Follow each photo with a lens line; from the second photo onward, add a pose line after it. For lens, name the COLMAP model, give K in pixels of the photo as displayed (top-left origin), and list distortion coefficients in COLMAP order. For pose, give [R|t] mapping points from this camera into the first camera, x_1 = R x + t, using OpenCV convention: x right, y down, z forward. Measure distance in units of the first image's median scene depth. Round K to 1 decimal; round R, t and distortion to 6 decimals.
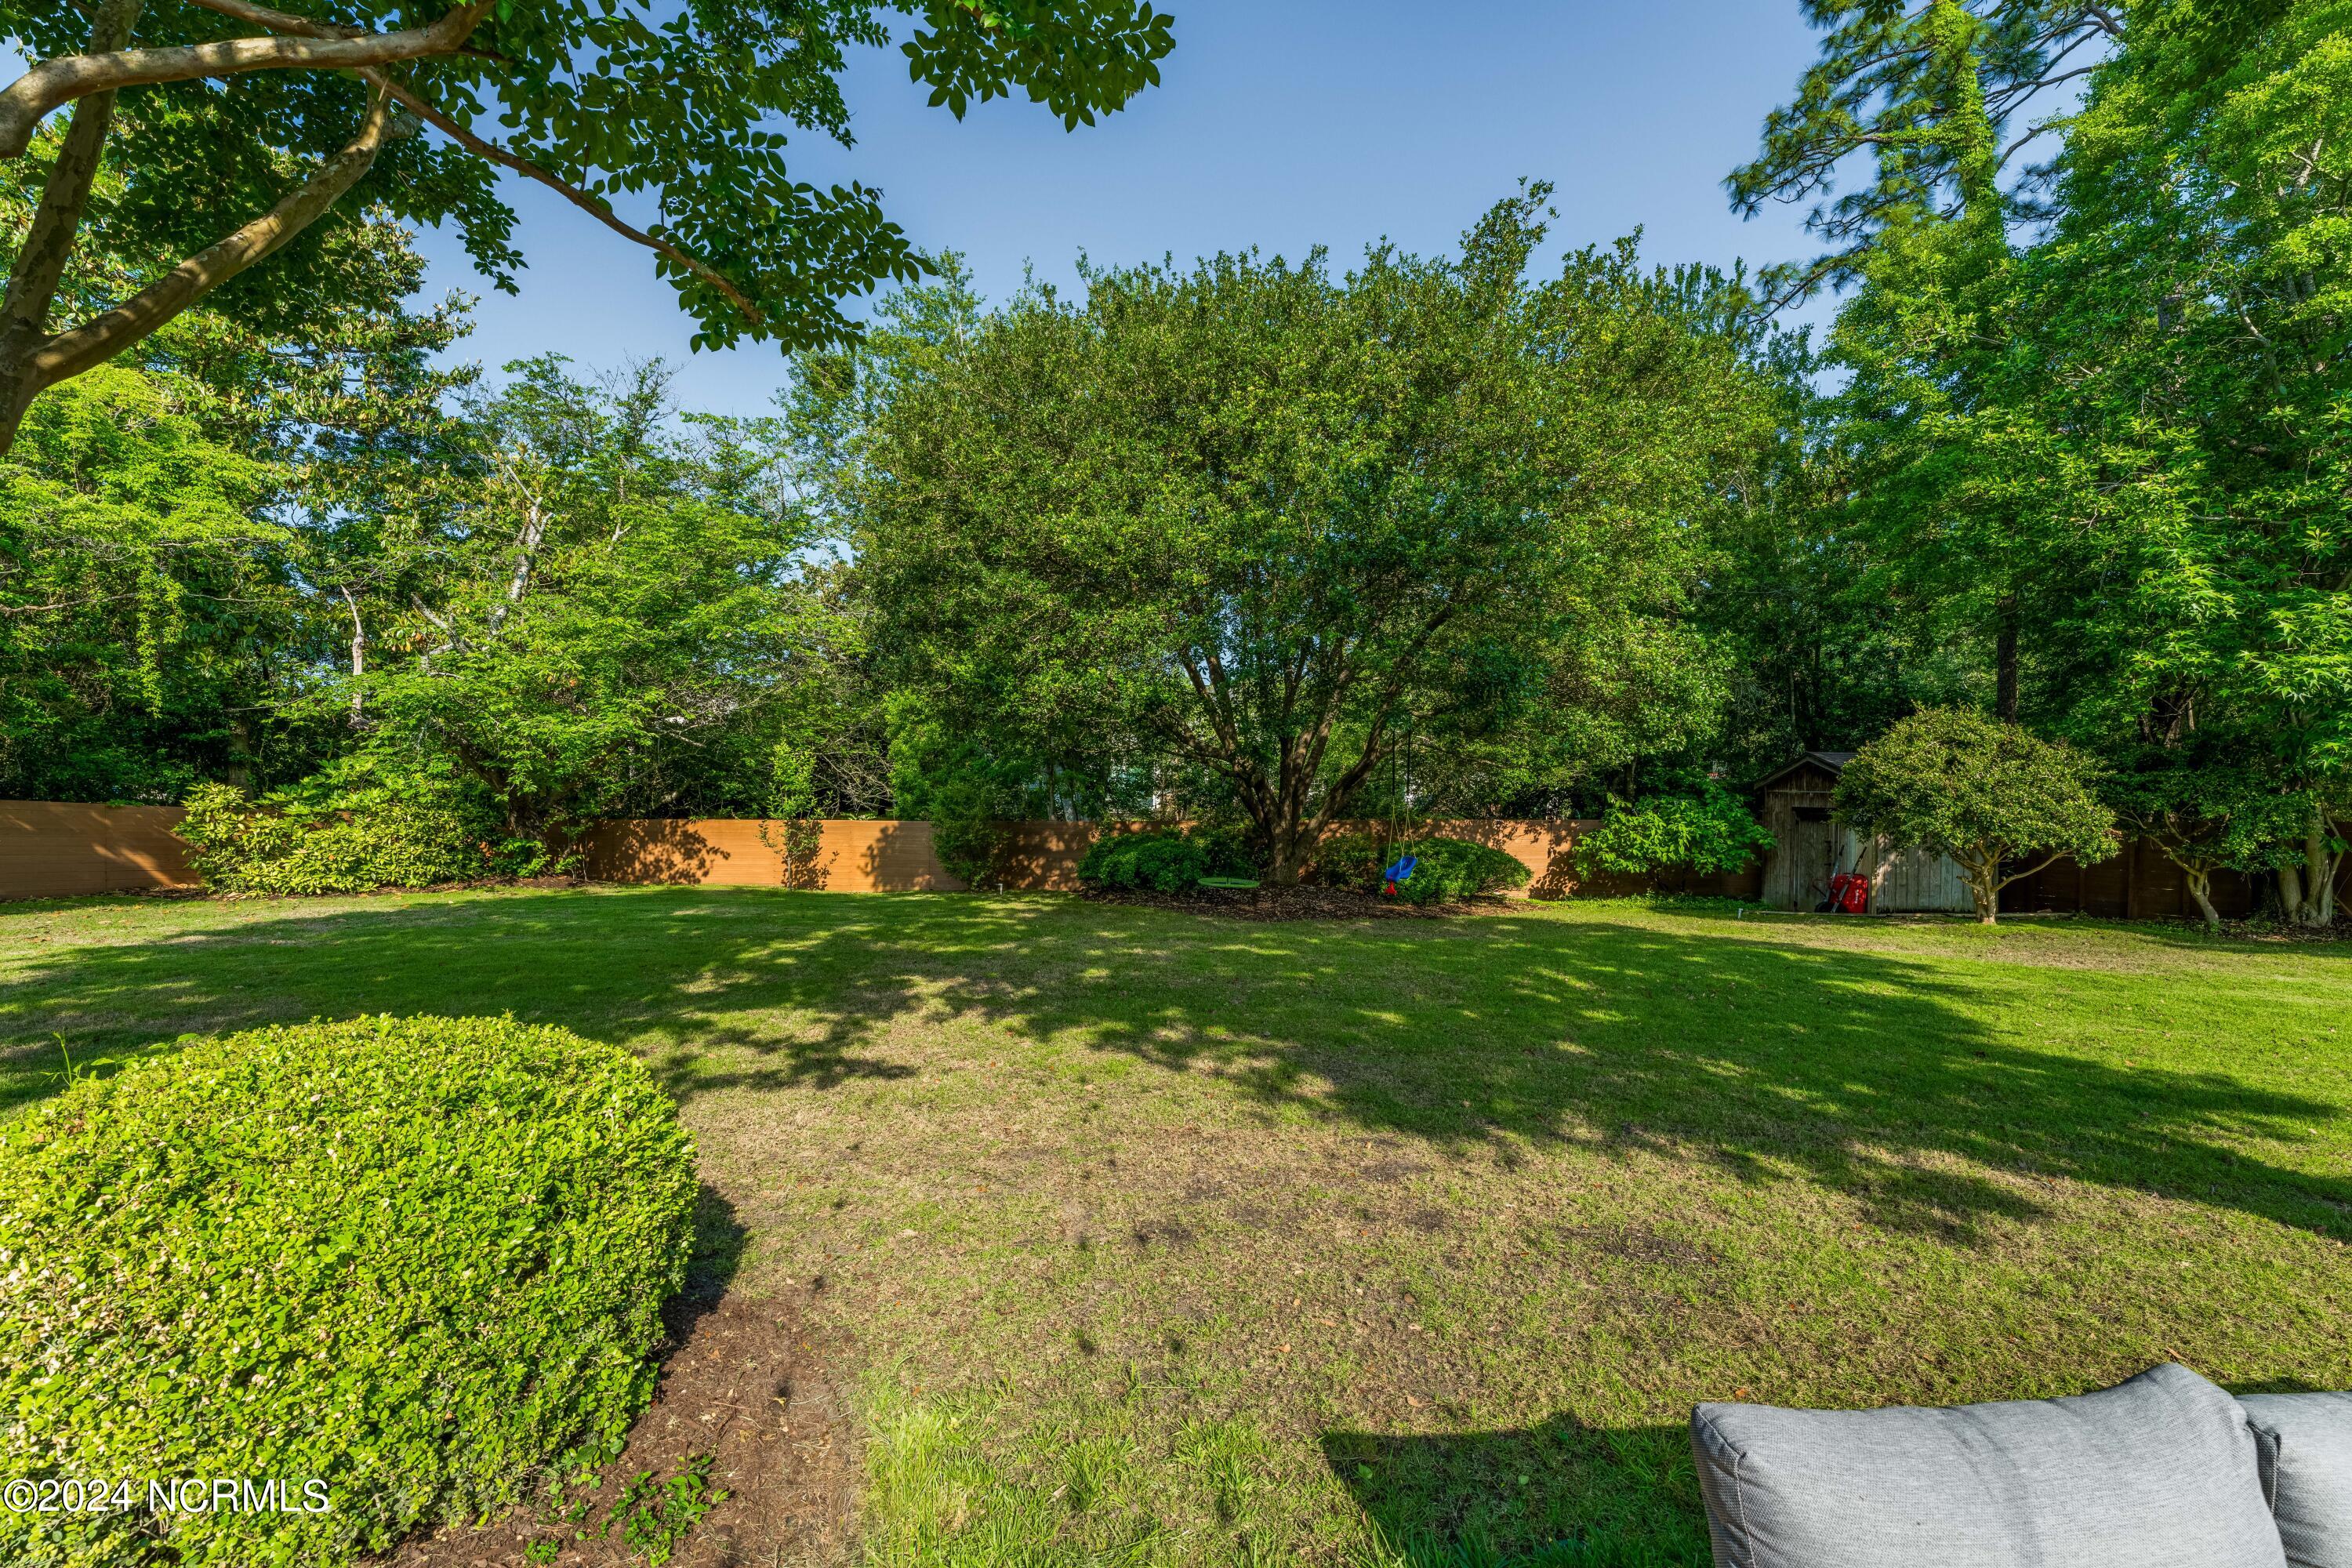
lens RADIAL K [[949.7, 0, 1178.5], [0, 949.7, 801.6], [0, 0, 1]] dist [0.003196, -0.000455]
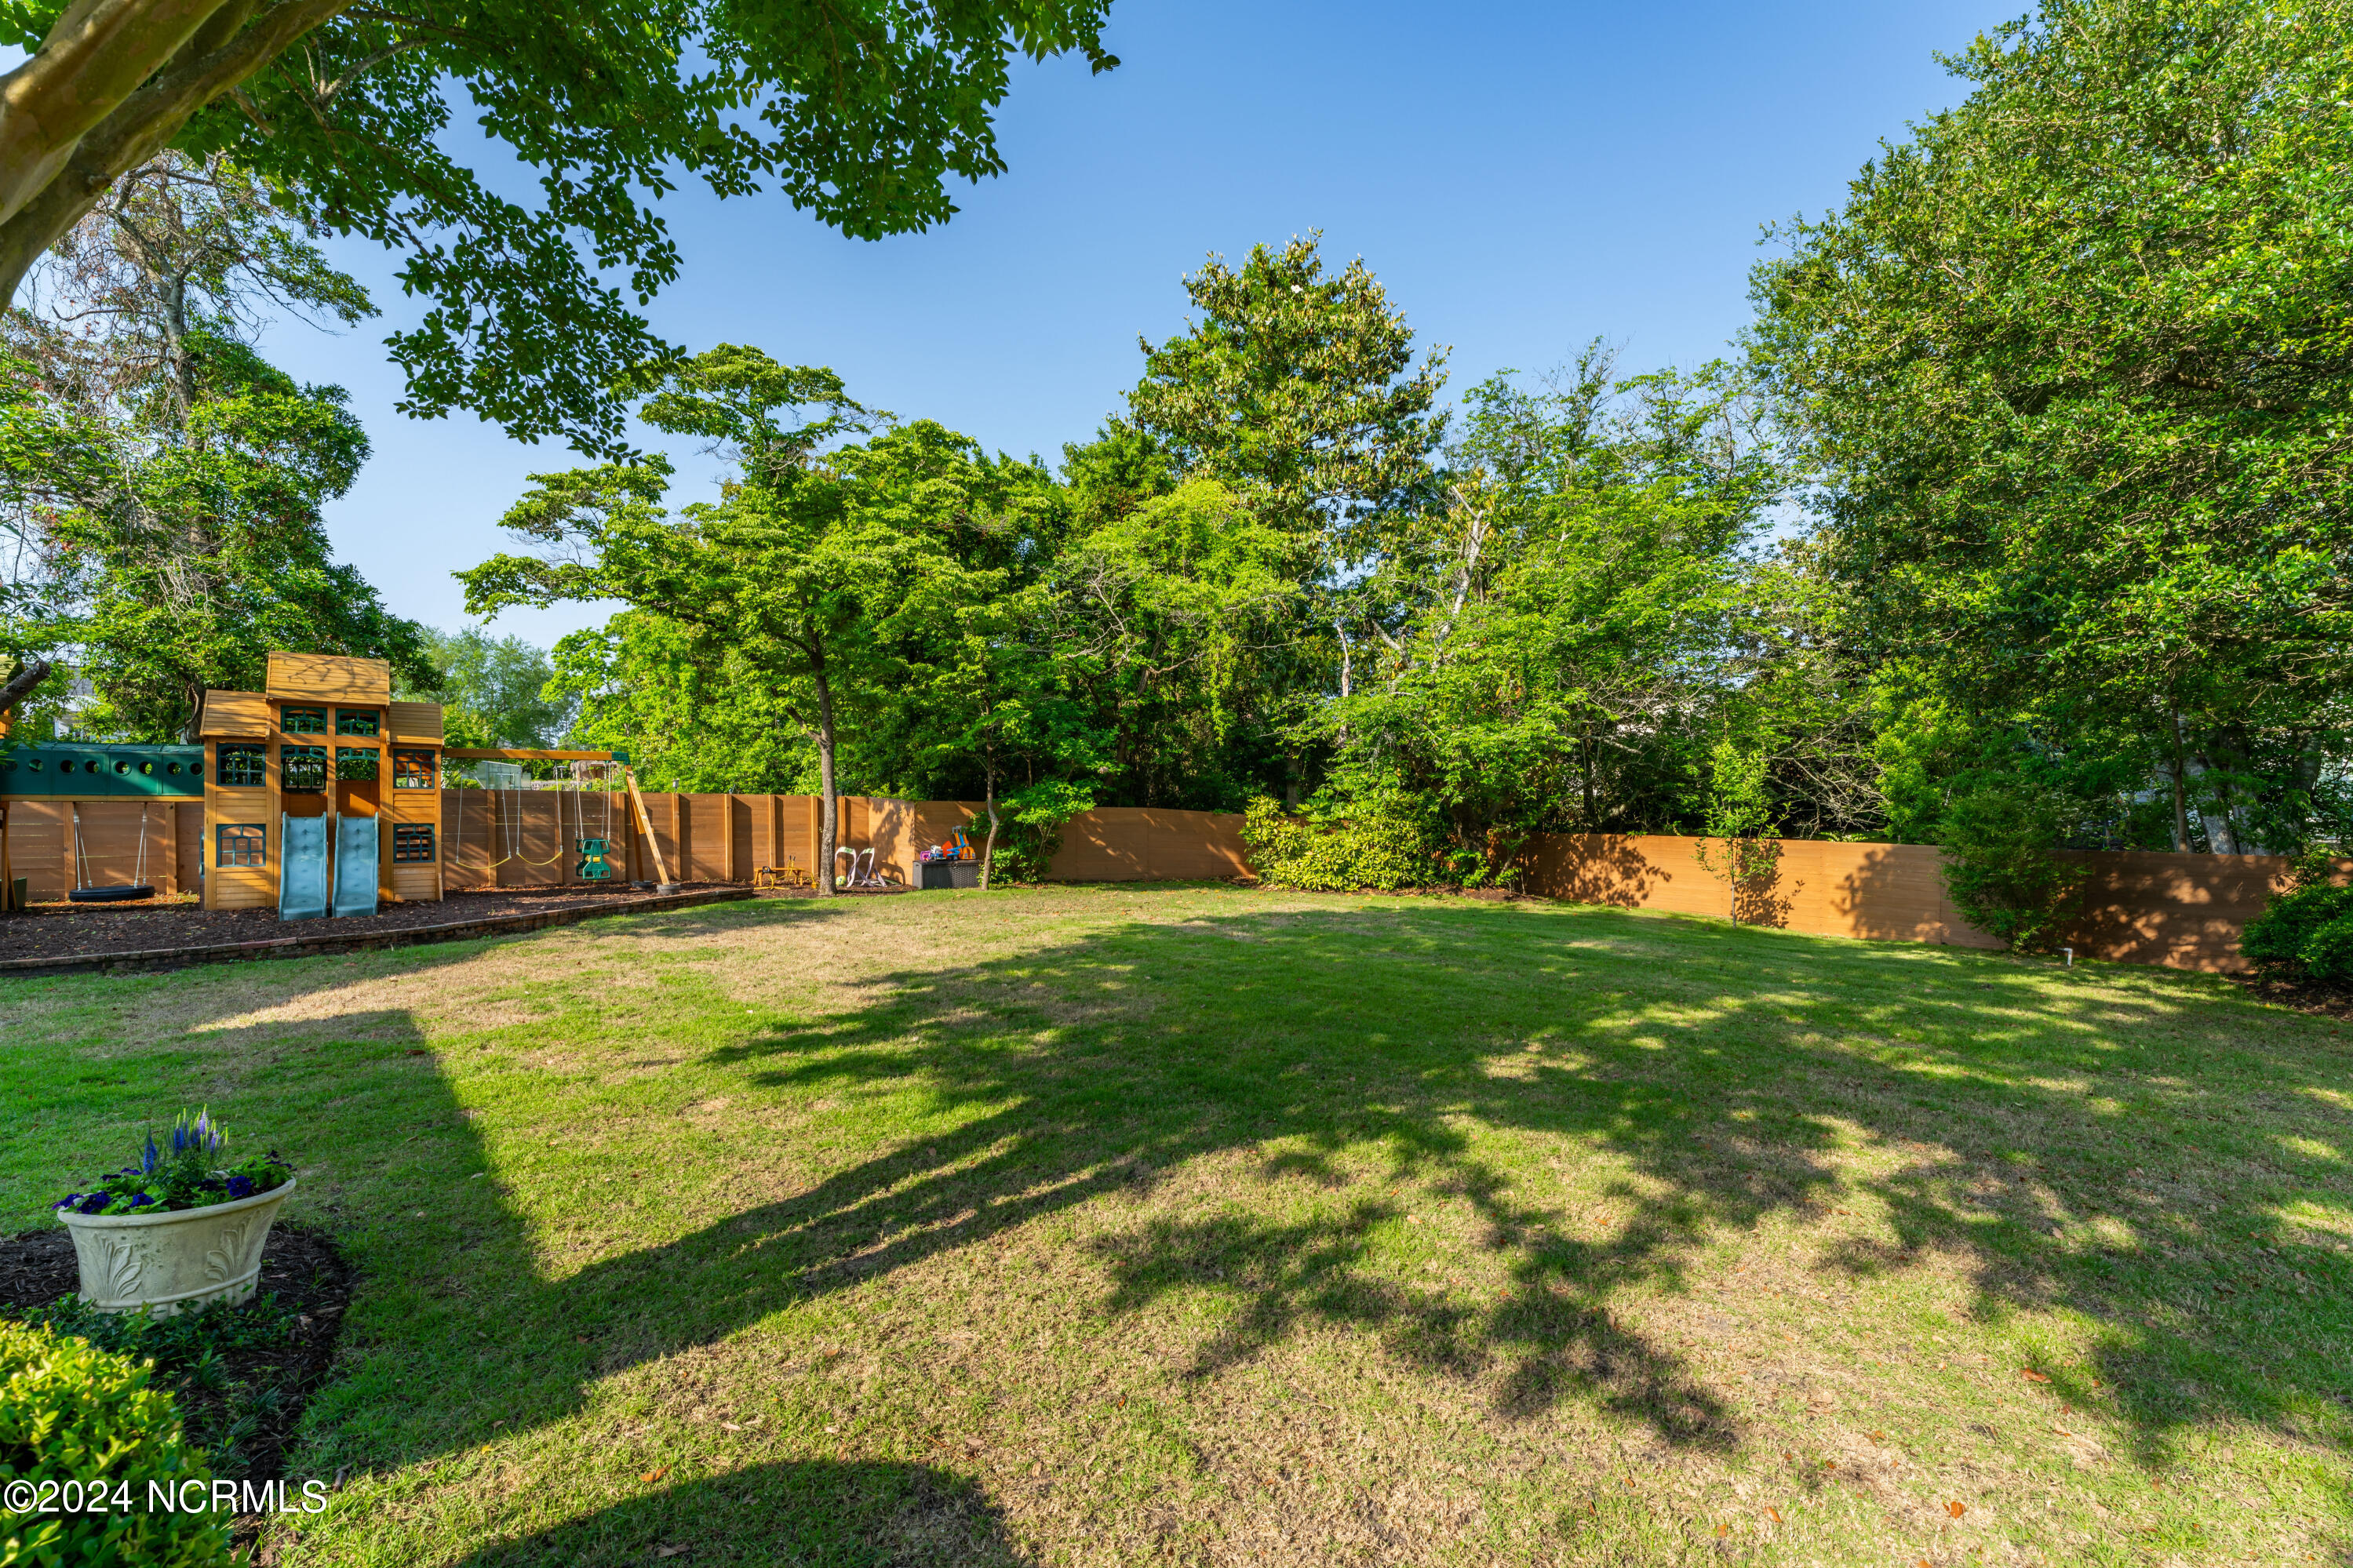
lens RADIAL K [[950.0, 0, 1272.5], [0, 950.0, 798.4], [0, 0, 1]] dist [0.003196, -0.000455]
pose [[0.626094, -0.004545, -0.779734, -0.027241], [-0.011762, 0.999814, -0.015272, 0.002372], [0.779659, 0.018733, 0.625924, 0.208052]]
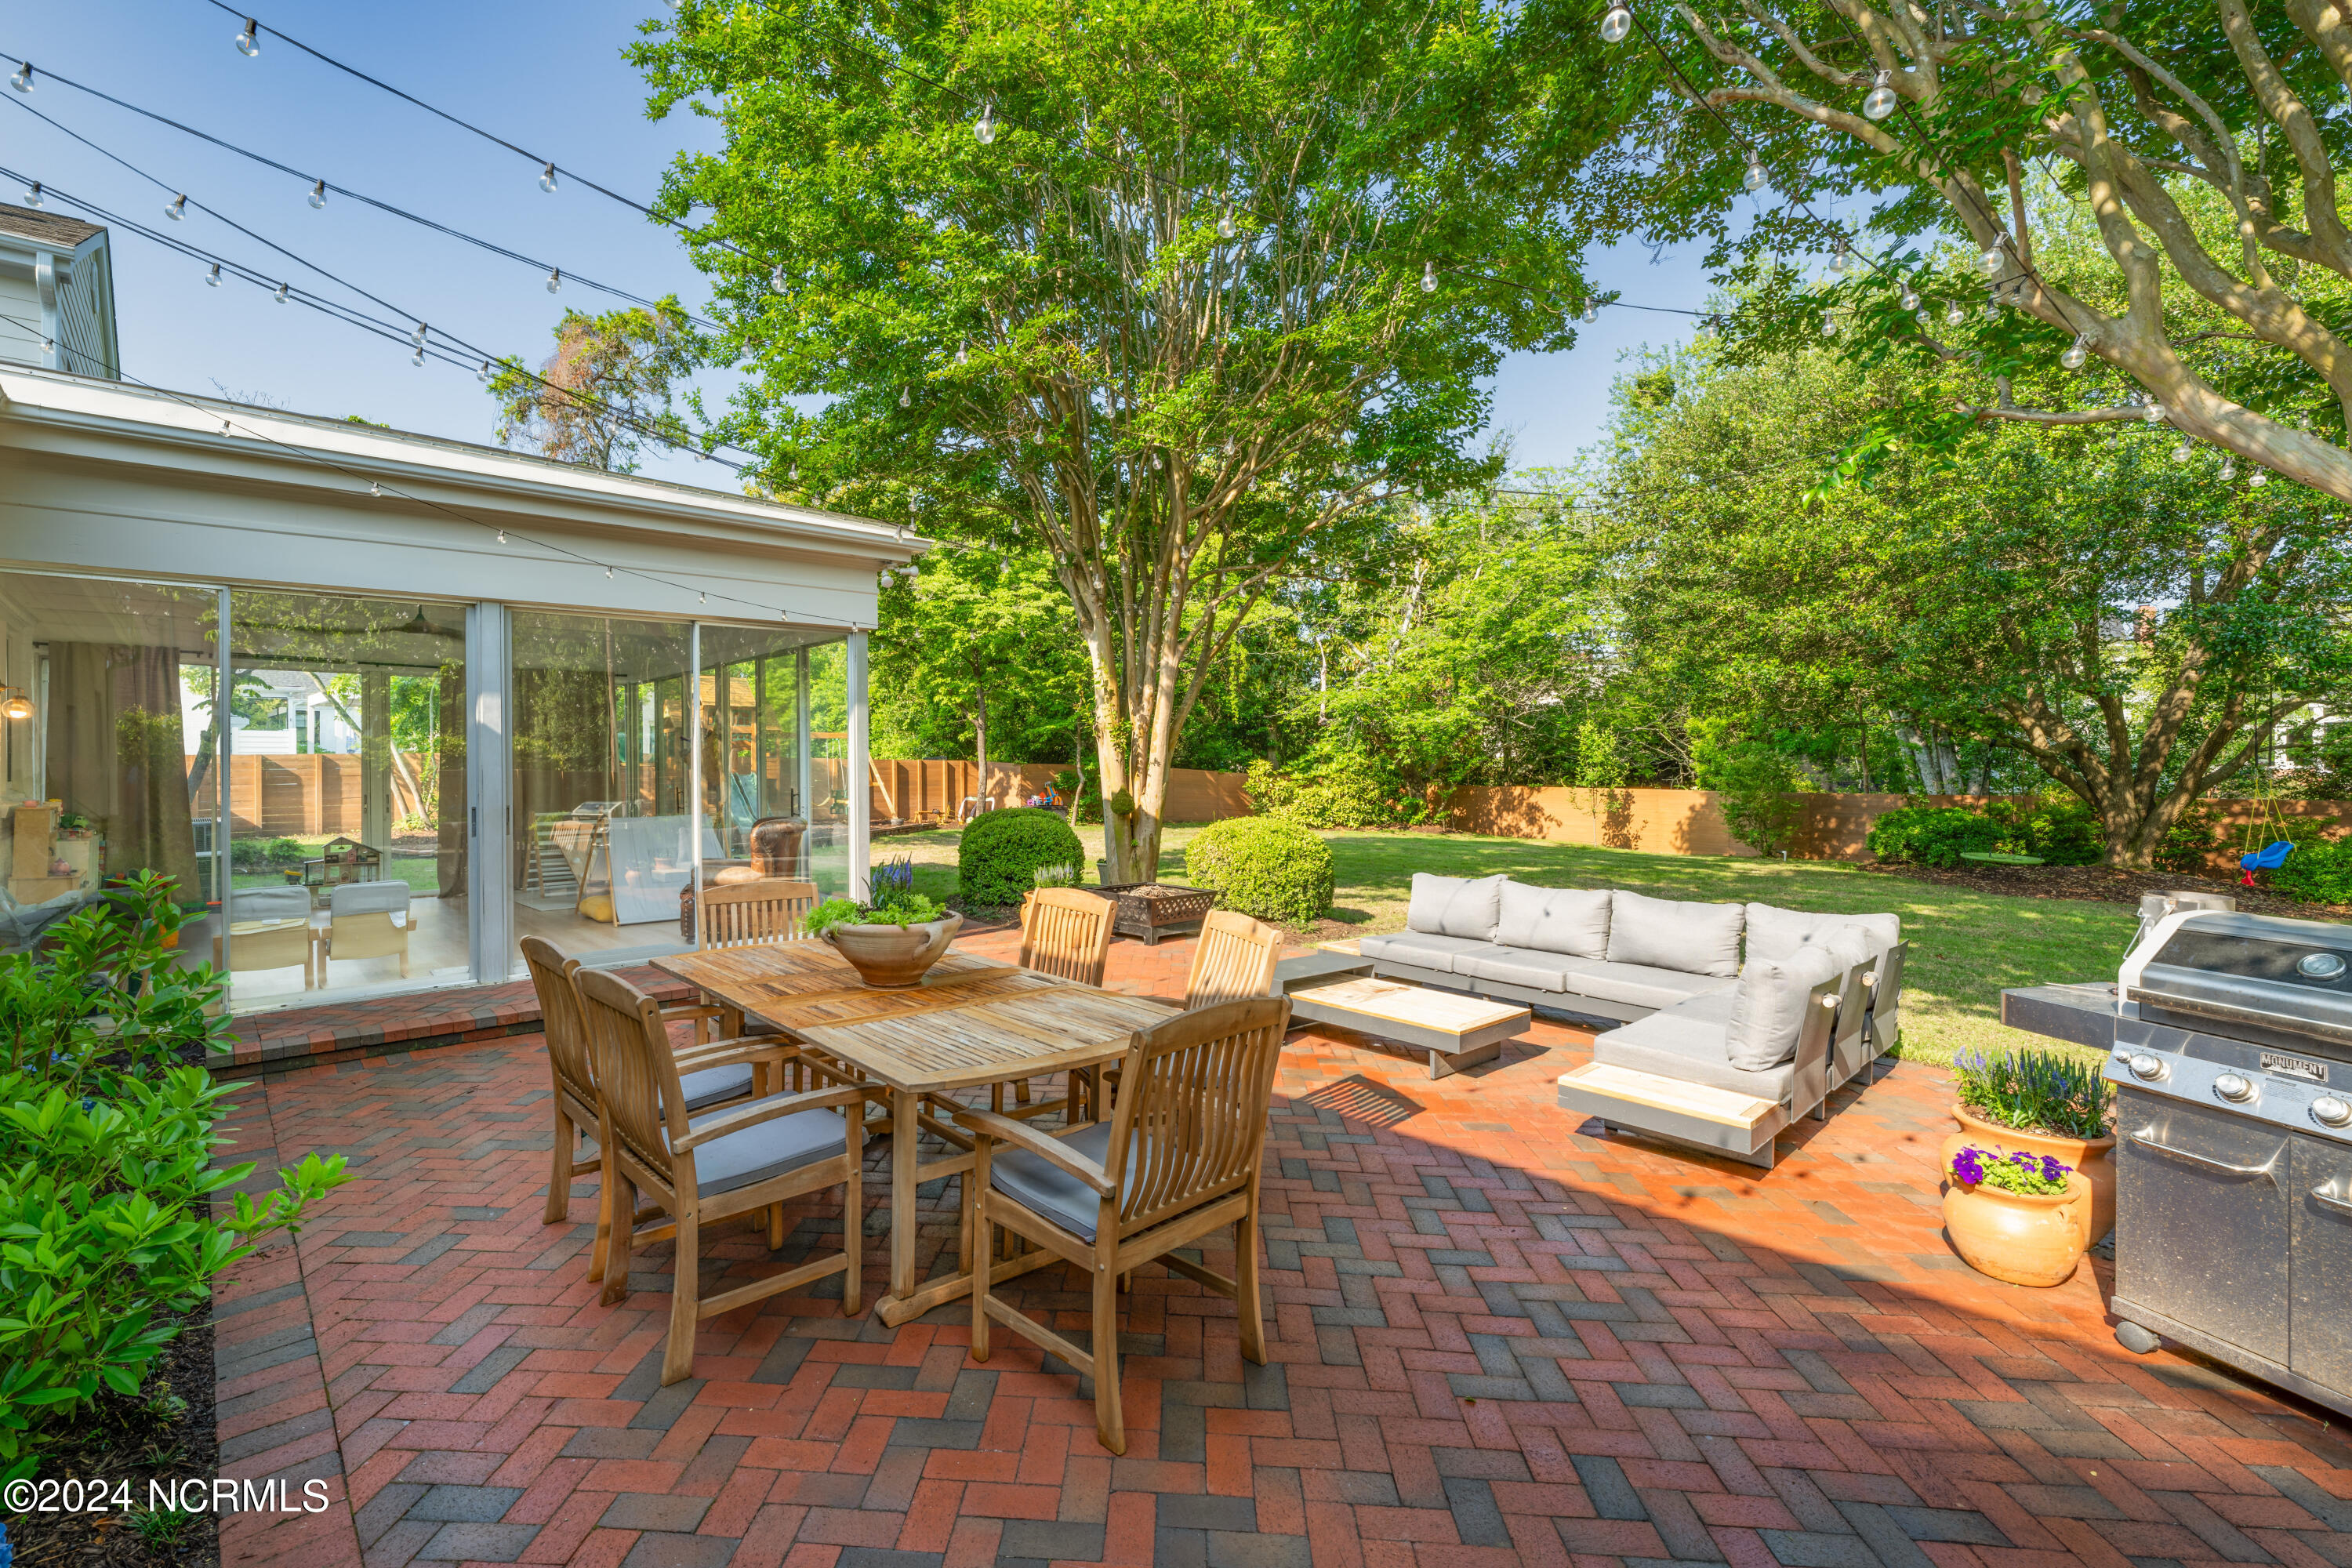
lens RADIAL K [[1111.2, 0, 1127.8], [0, 1111.2, 728.7], [0, 0, 1]] dist [0.004361, 0.000168]
pose [[0.601517, -0.029204, -0.798326, 0.402214], [-0.009263, 0.999009, -0.043525, 0.013085], [0.798806, 0.033576, 0.600651, -0.357516]]
